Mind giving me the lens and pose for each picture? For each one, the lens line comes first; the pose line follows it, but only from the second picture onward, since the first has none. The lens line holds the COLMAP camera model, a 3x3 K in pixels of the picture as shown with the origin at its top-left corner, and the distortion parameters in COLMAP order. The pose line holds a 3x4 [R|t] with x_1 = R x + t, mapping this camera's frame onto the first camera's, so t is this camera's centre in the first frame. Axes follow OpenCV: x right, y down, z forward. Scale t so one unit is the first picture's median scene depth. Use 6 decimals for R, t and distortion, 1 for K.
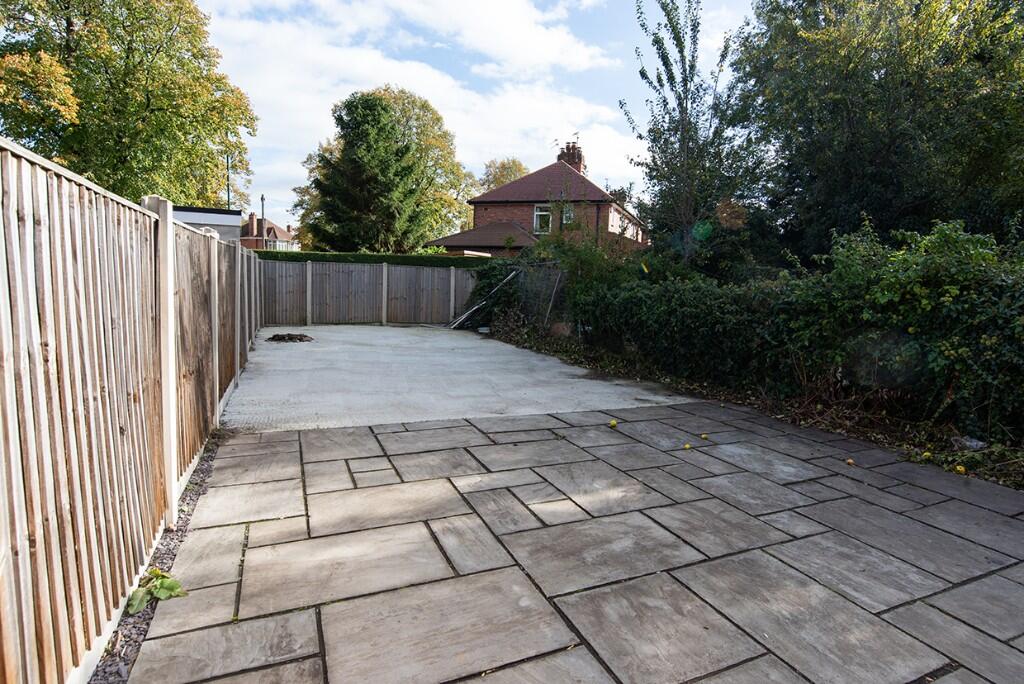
lens RADIAL K [[532.0, 0, 512.0], [0, 532.0, 342.0], [0, 0, 1]] dist [-0.054810, 0.025001]
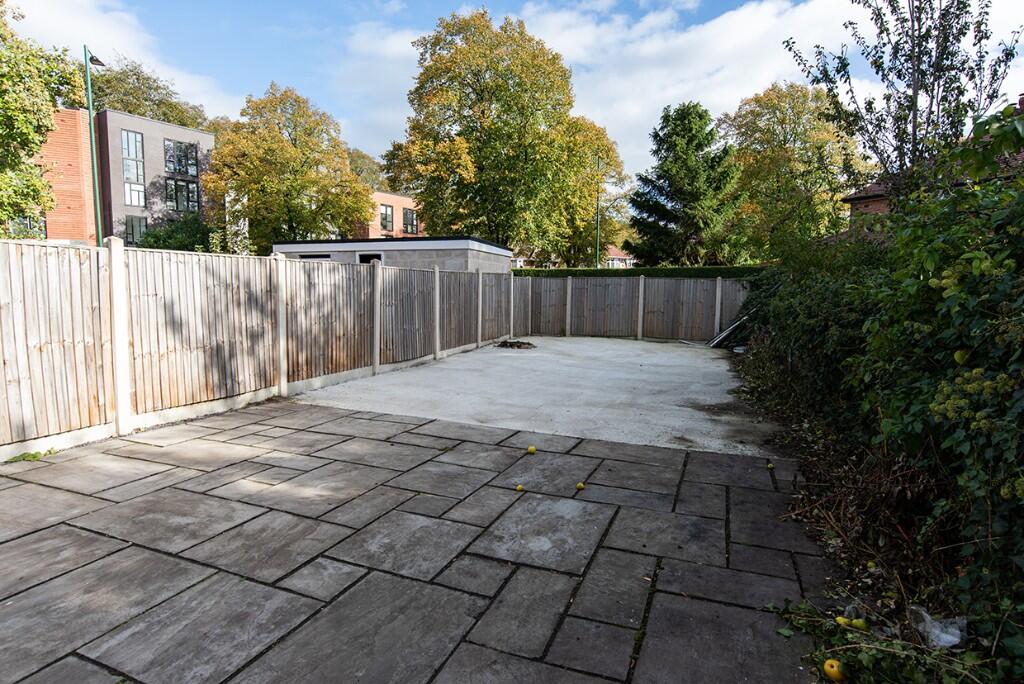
lens RADIAL K [[532.0, 0, 512.0], [0, 532.0, 342.0], [0, 0, 1]] dist [-0.054810, 0.025001]
pose [[0.708905, 0.042154, -0.704043, 0.945723], [-0.067216, 0.997707, -0.007942, -0.009648], [0.702094, 0.052953, 0.710113, 0.467488]]
